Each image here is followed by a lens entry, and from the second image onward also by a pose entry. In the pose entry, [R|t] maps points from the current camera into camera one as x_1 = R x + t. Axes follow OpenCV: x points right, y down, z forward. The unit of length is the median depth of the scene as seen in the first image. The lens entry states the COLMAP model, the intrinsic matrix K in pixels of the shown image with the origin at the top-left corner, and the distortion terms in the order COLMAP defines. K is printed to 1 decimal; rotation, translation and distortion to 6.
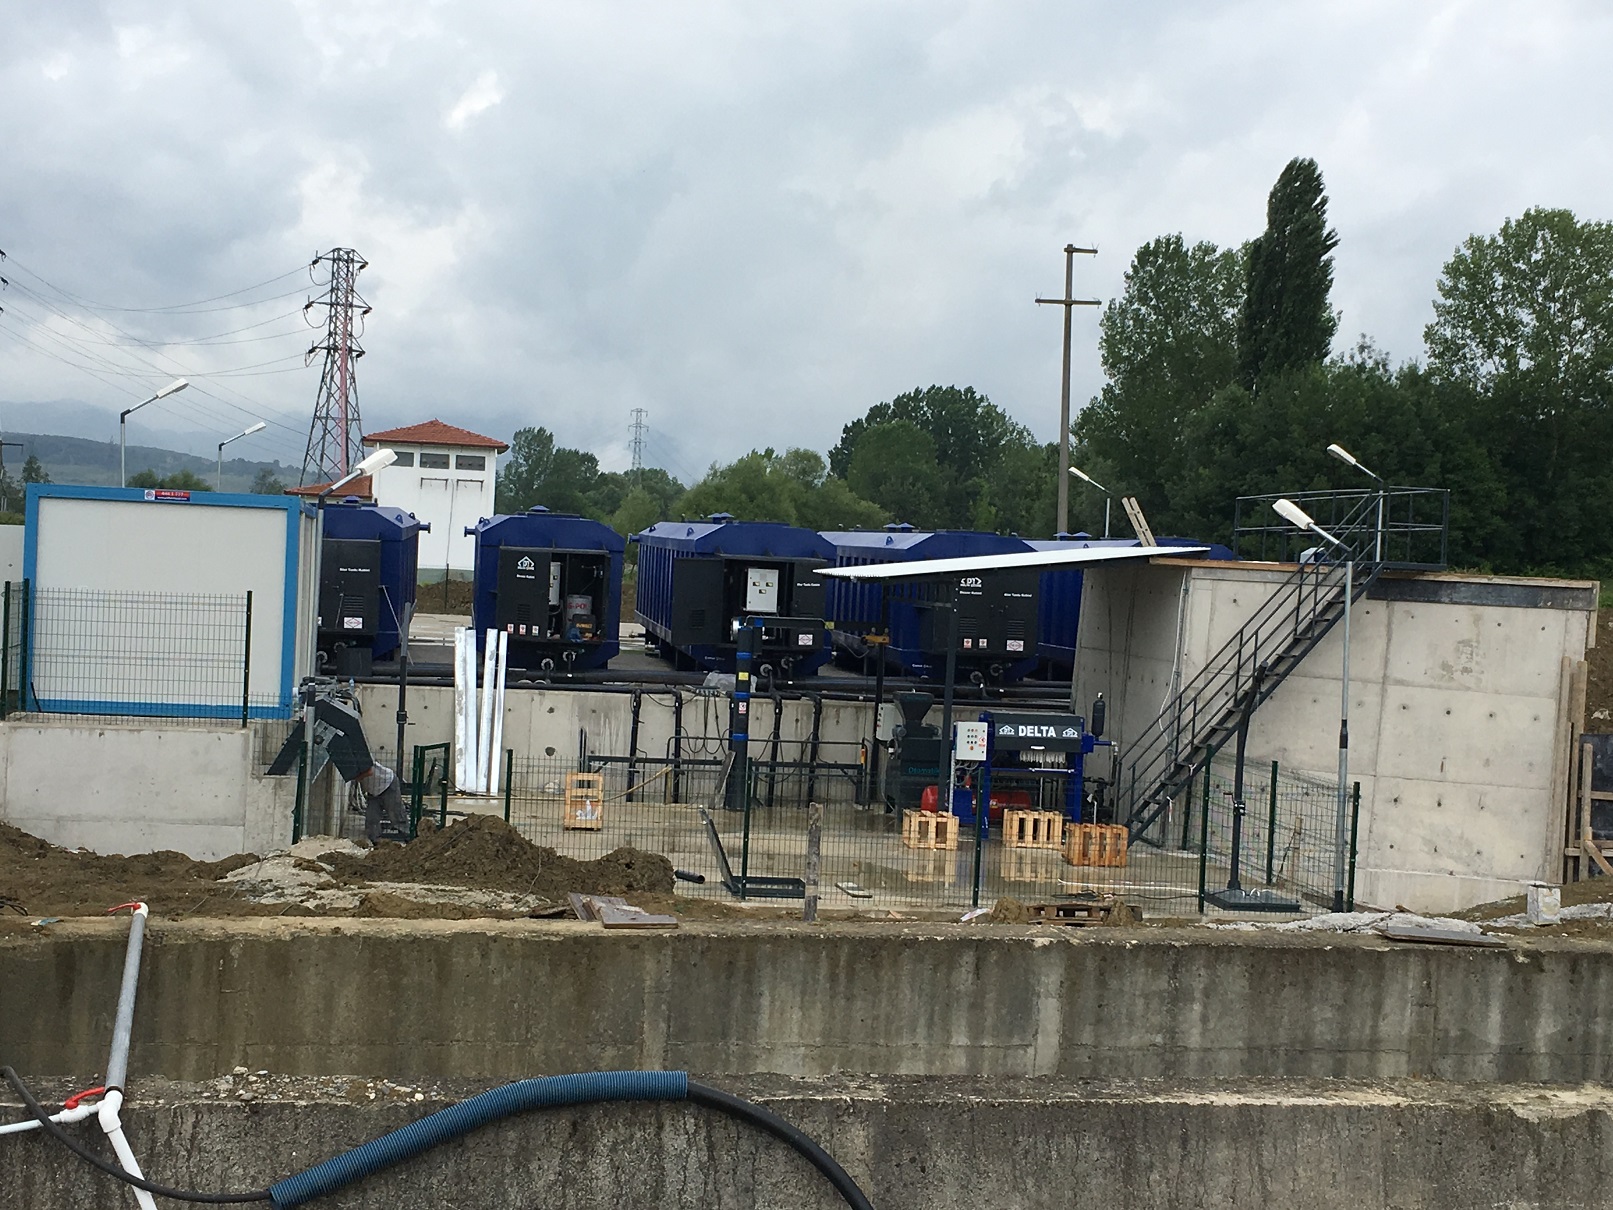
lens RADIAL K [[2428.6, 0, 806.5], [0, 2428.6, 605.0], [0, 0, 1]] dist [-0.018606, -0.013987]
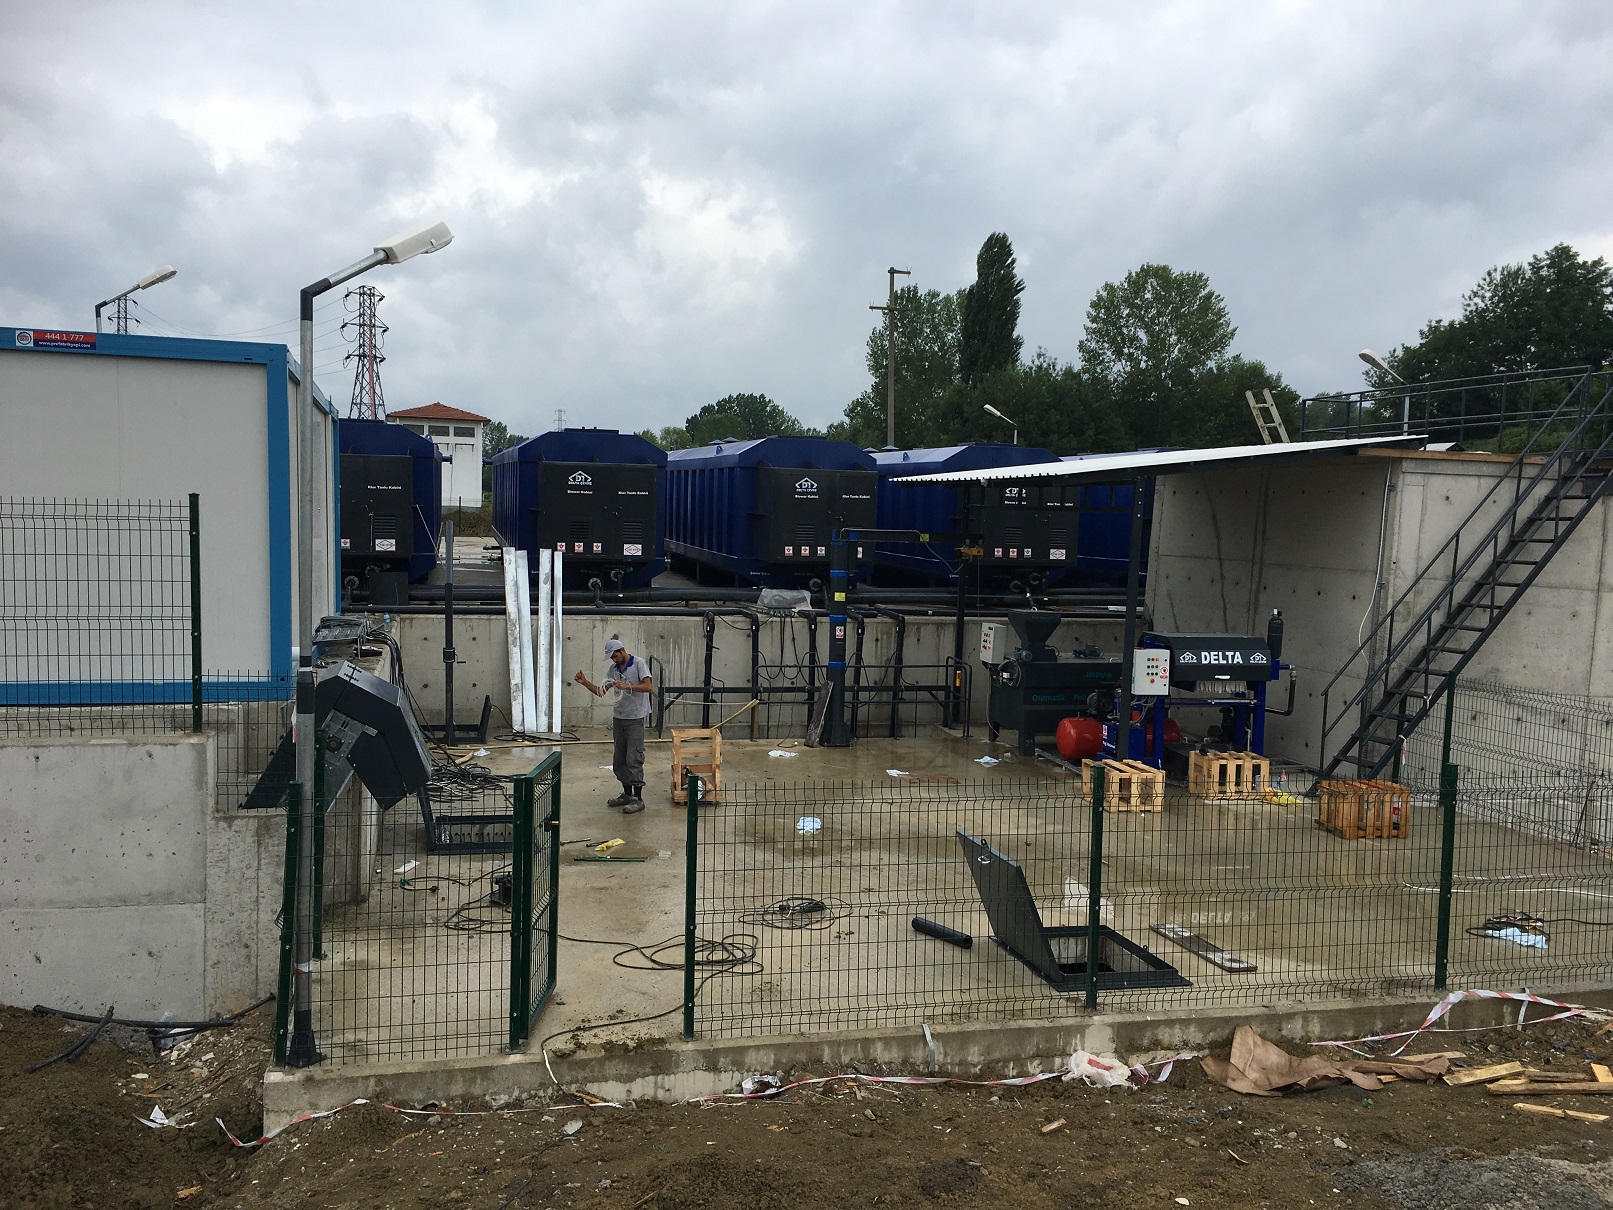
lens RADIAL K [[1353.7, 0, 803.6], [0, 1353.7, 647.7], [0, 0, 1]] dist [0.036611, -0.062626]
pose [[0.993467, -0.028181, 0.110584, -0.088812], [0.018306, 0.995835, 0.089319, 0.003159], [-0.112641, -0.086711, 0.989845, 0.477388]]
